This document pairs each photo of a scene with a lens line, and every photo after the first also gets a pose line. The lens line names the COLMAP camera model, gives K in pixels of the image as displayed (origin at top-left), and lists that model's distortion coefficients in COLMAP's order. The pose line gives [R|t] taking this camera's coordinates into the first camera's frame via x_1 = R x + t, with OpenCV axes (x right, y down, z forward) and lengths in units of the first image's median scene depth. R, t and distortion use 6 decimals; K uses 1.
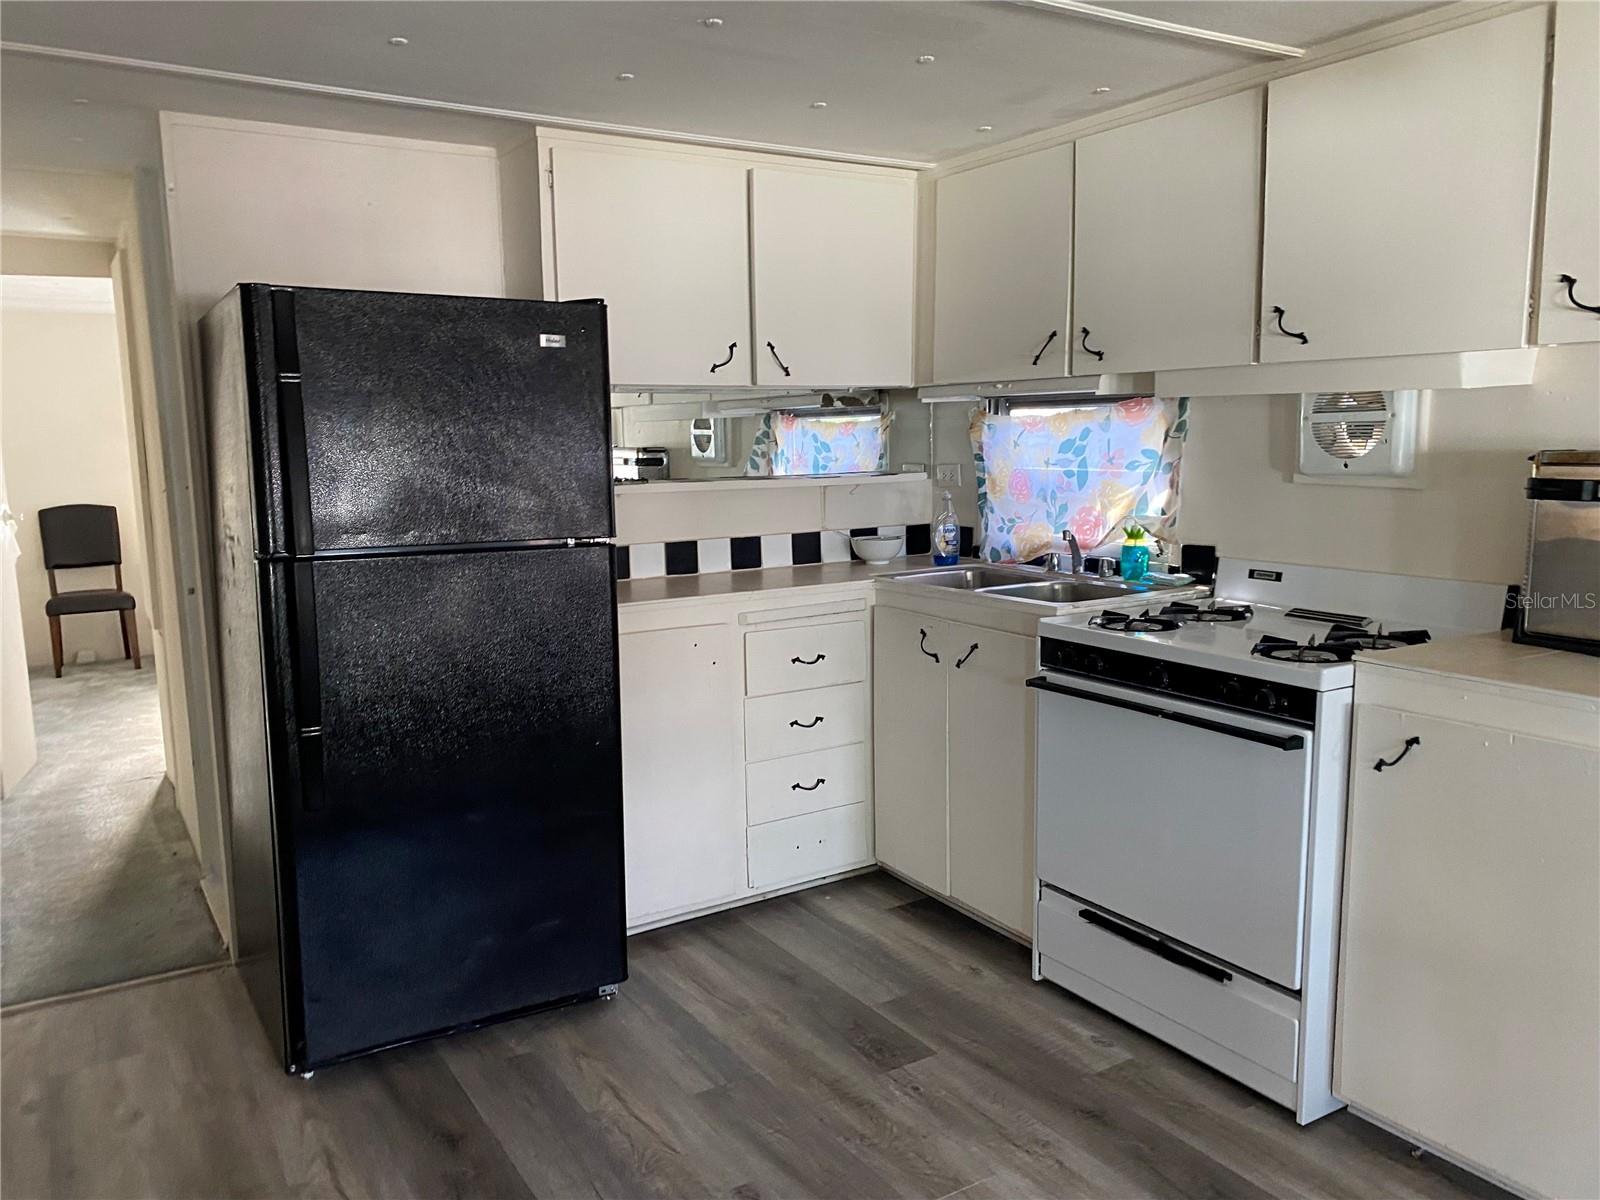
lens RADIAL K [[1219.3, 0, 788.4], [0, 1219.3, 595.6], [0, 0, 1]] dist [0.049685, -0.070668]
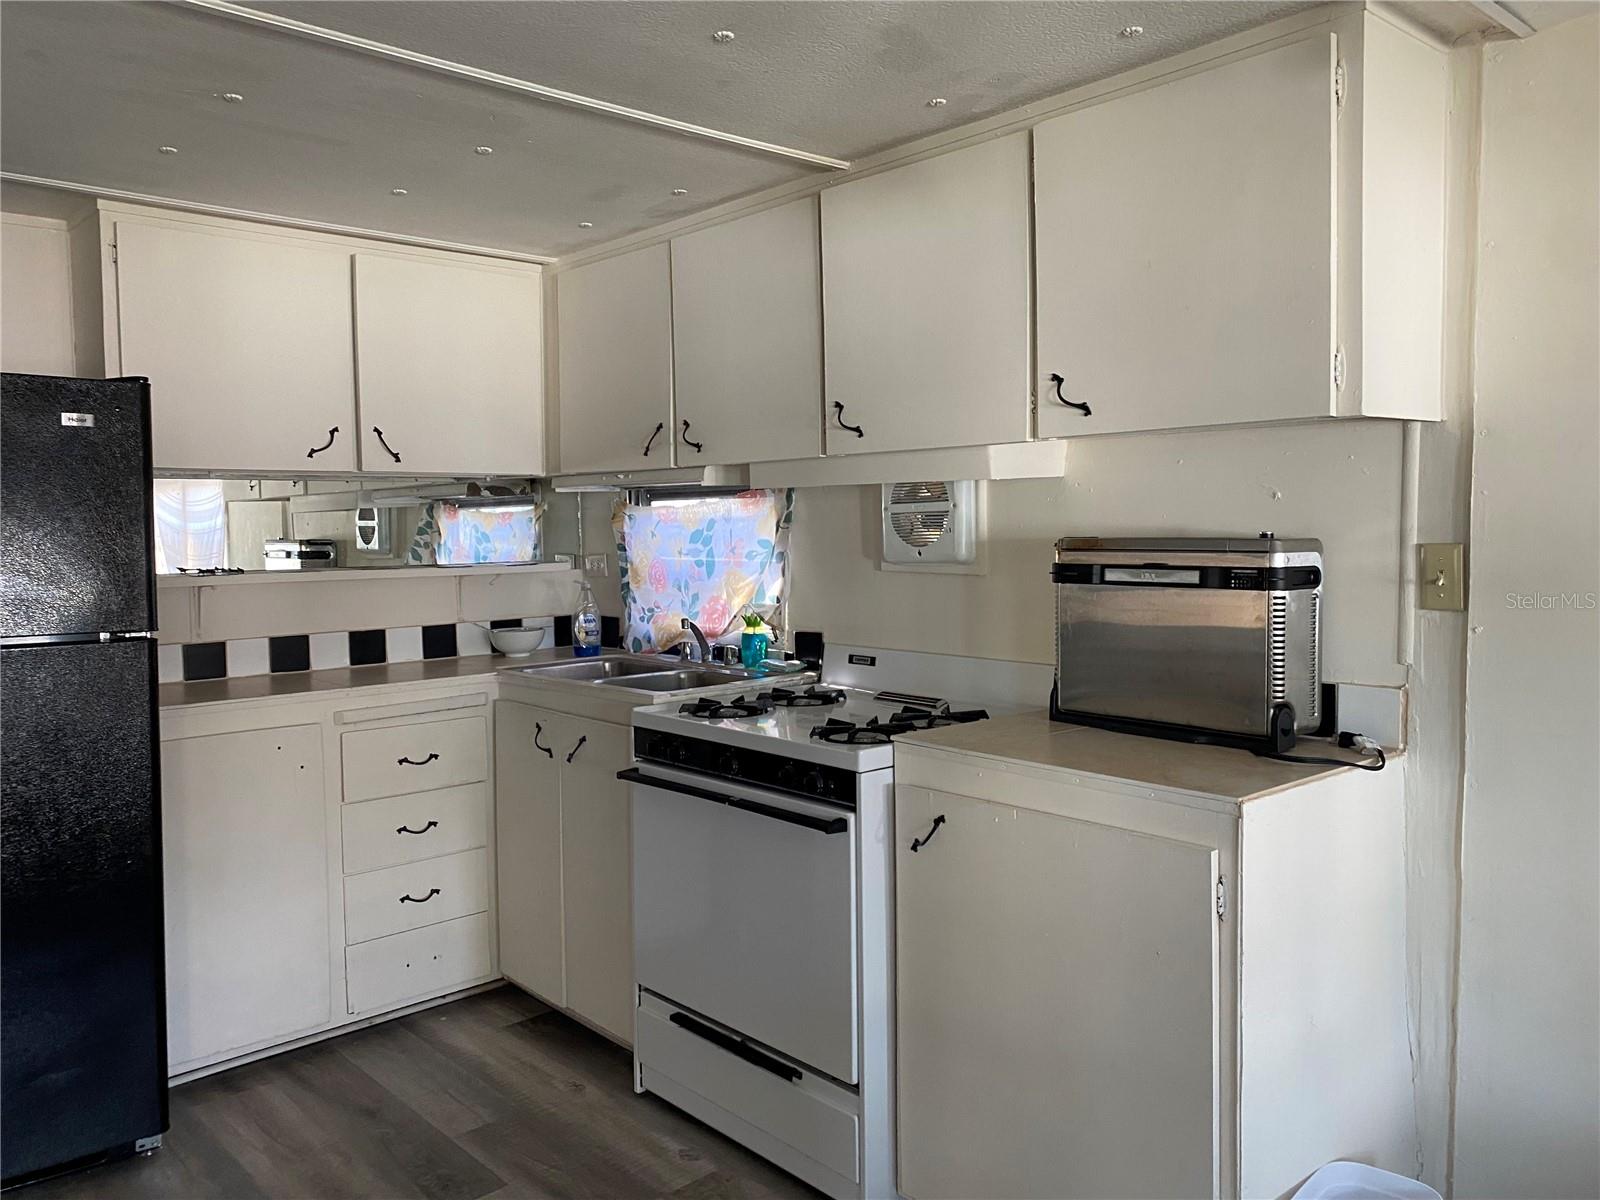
lens RADIAL K [[1219.3, 0, 787.0], [0, 1219.3, 563.7], [0, 0, 1]] dist [0.049685, -0.070668]
pose [[0.984229, -0.003303, 0.176870, 0.149485], [0.021737, 0.994507, -0.102385, 0.006170], [-0.175561, 0.104615, 0.978894, 0.006809]]
